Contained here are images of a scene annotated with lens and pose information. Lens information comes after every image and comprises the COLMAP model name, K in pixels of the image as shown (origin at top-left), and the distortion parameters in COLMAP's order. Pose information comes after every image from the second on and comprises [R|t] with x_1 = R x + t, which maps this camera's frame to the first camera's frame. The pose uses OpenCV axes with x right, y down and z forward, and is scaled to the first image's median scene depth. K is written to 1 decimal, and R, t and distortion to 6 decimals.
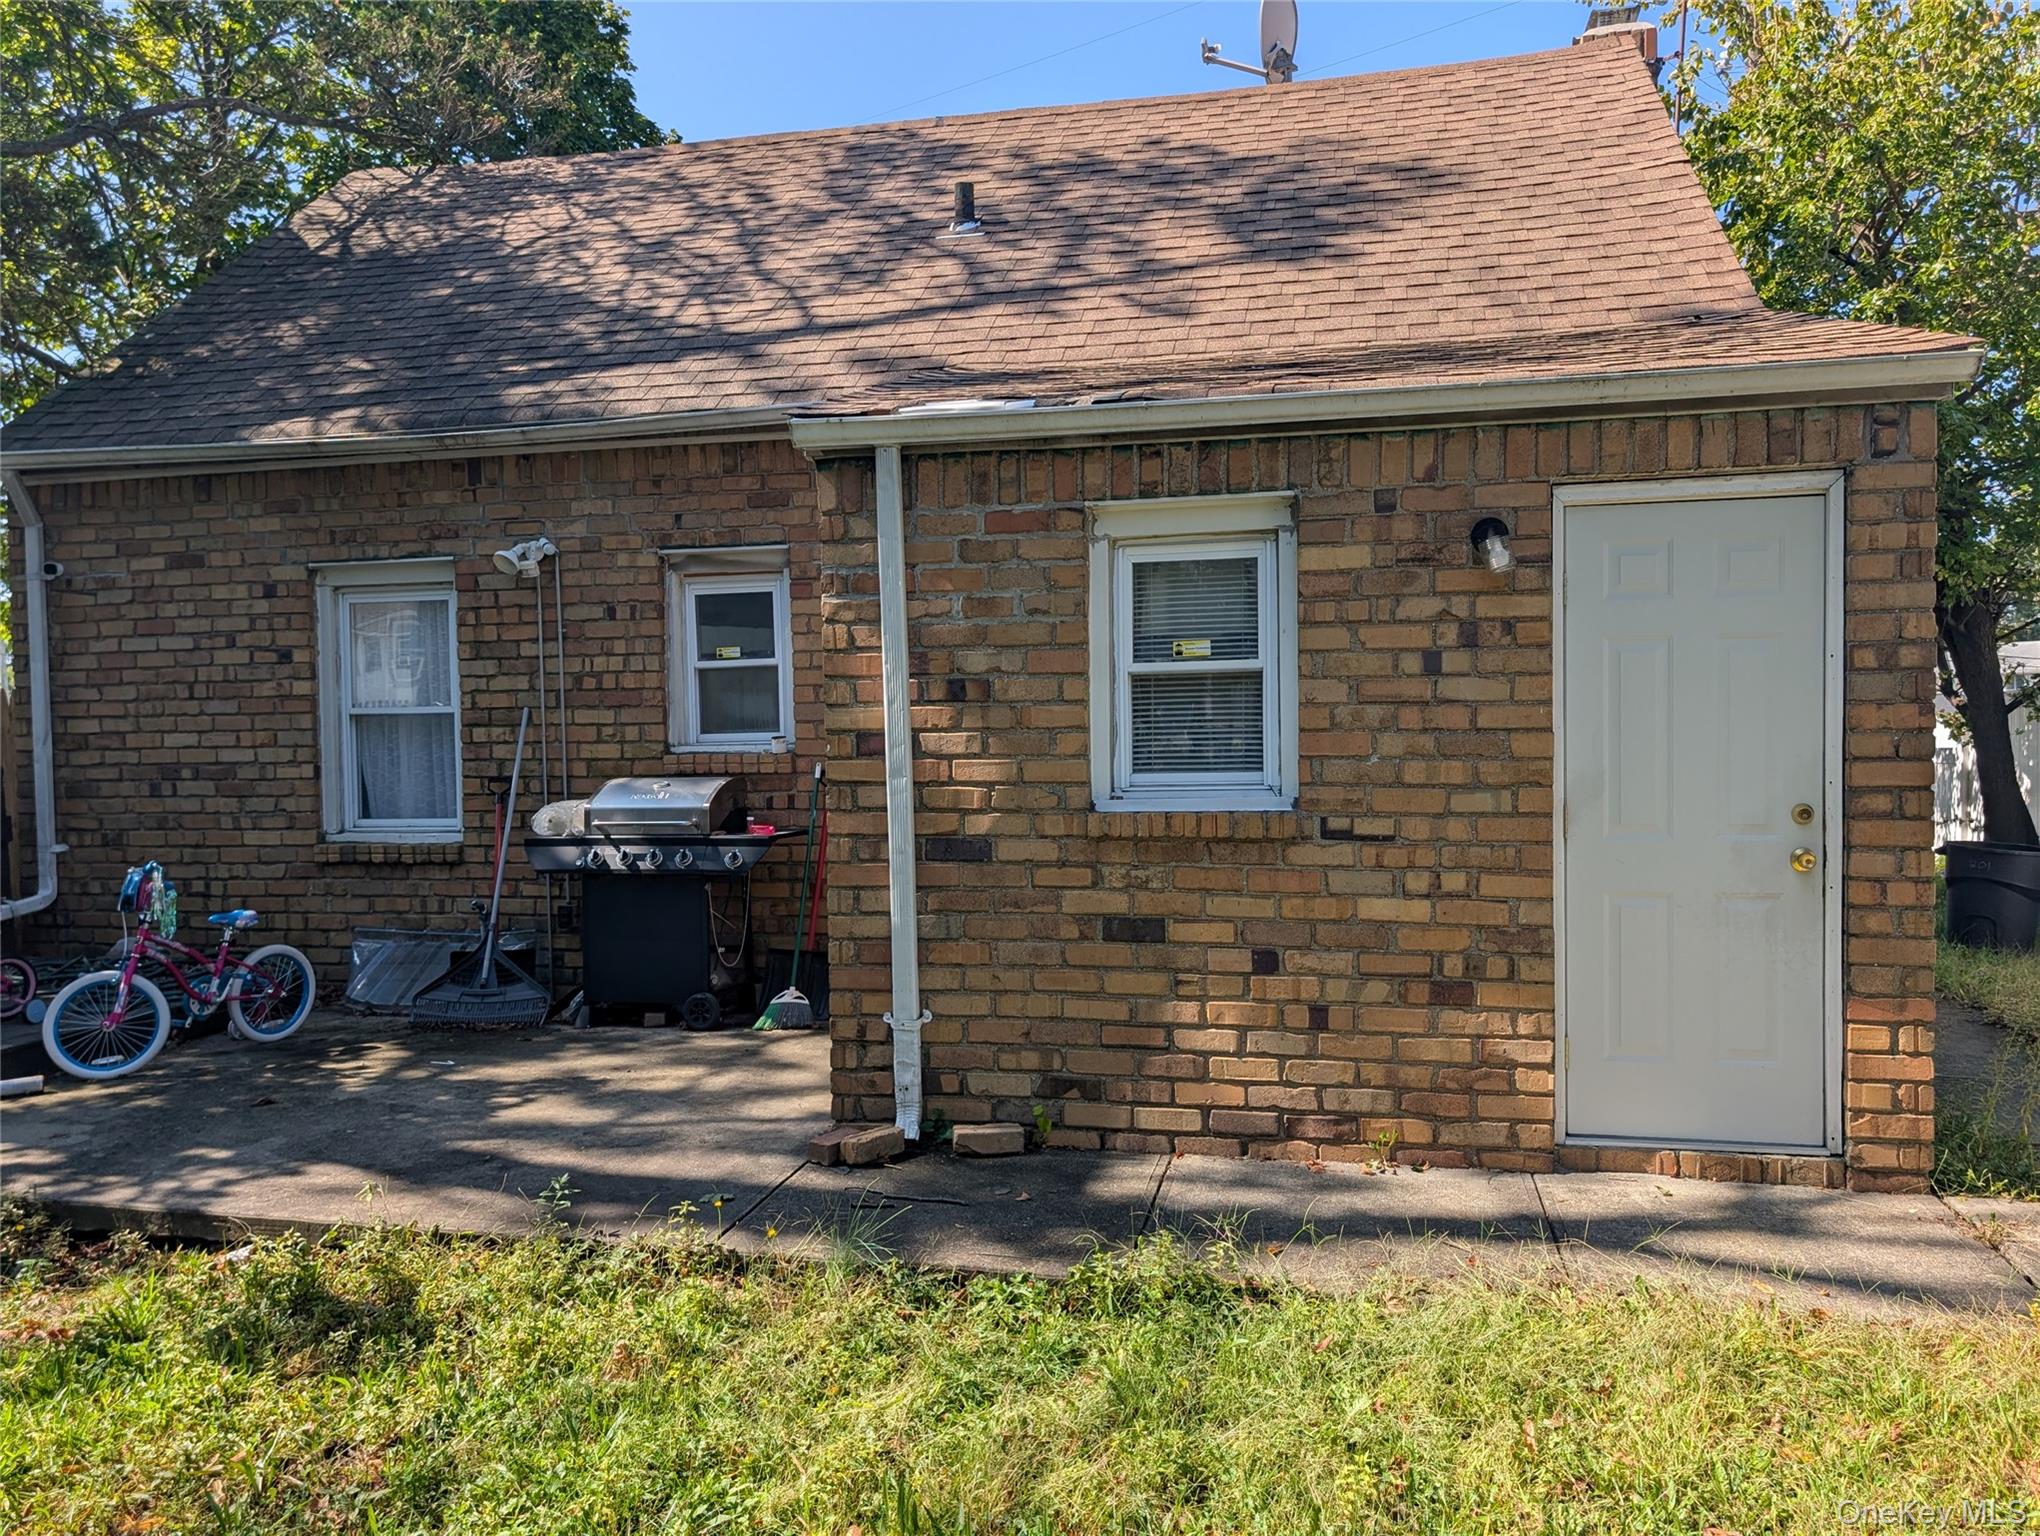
lens RADIAL K [[1470.1, 0, 1019.5], [0, 1470.1, 753.1], [0, 0, 1]] dist [-0.004864, -0.005013]
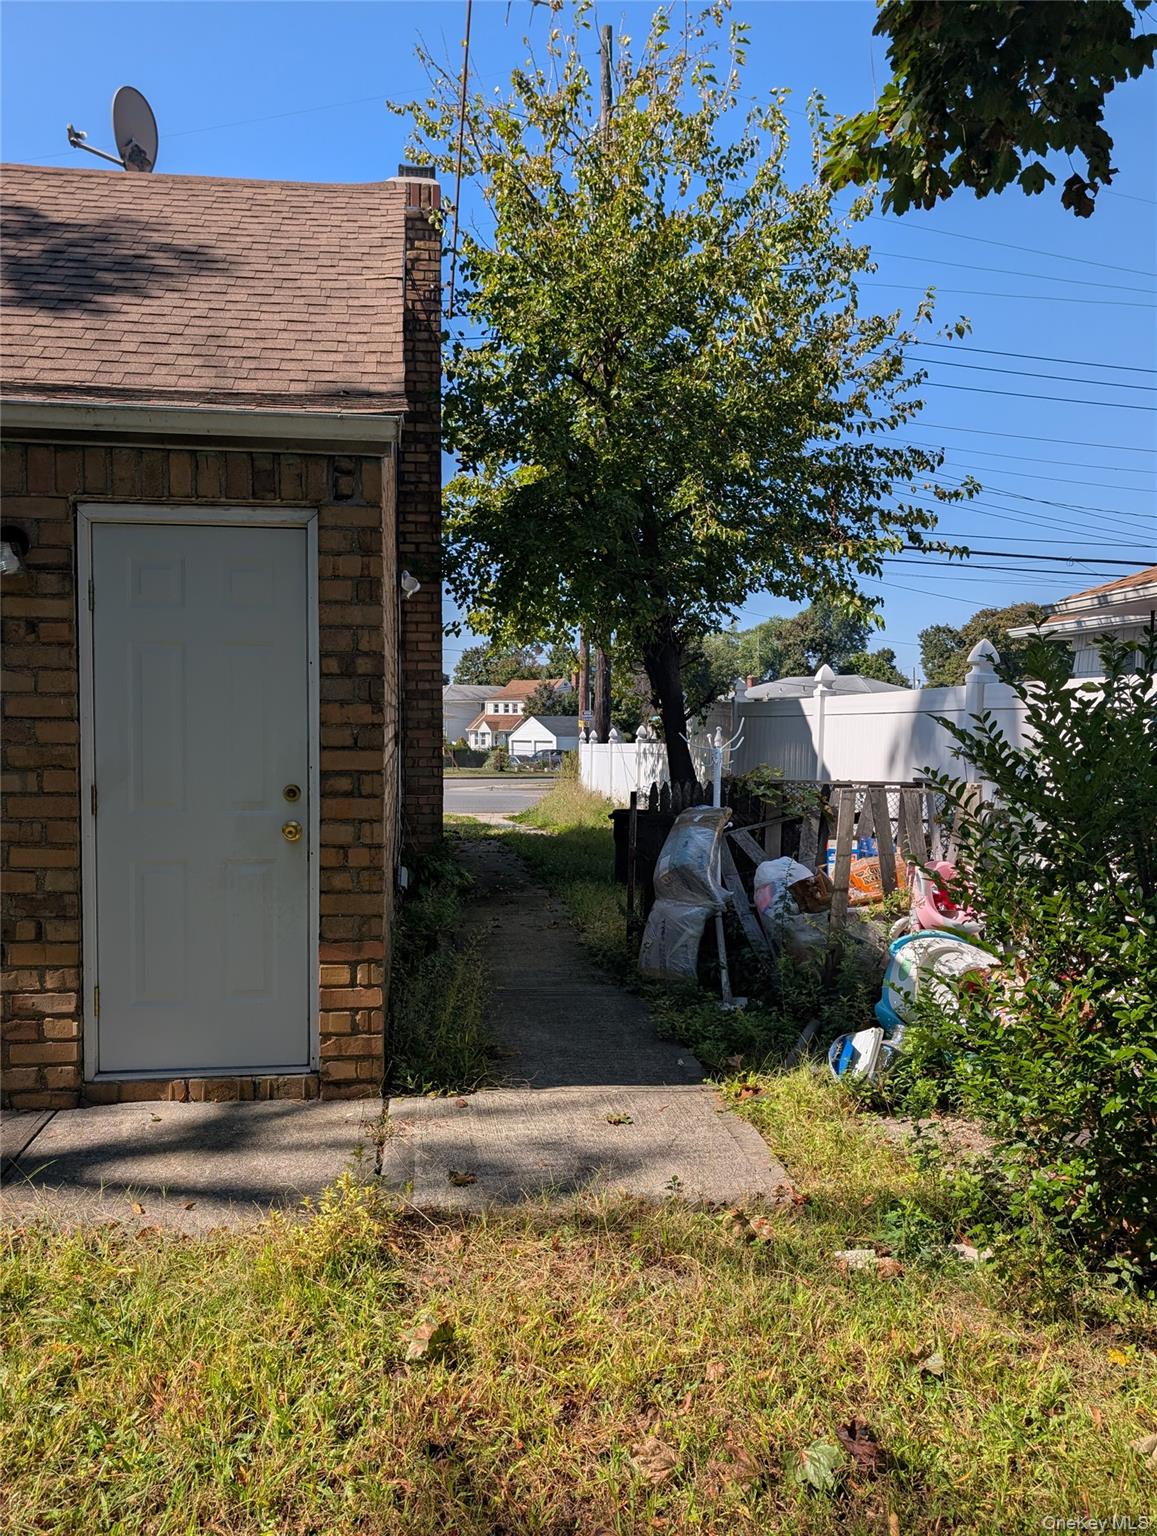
lens RADIAL K [[1098.0, 0, 578.5], [0, 1098.0, 768.0], [0, 0, 1]] dist [0.027157, -0.049300]
pose [[0.933583, 0.004929, 0.358328, 0.424436], [-0.013348, 0.999690, 0.021026, -0.001390], [-0.358113, -0.024412, 0.933359, 0.068142]]
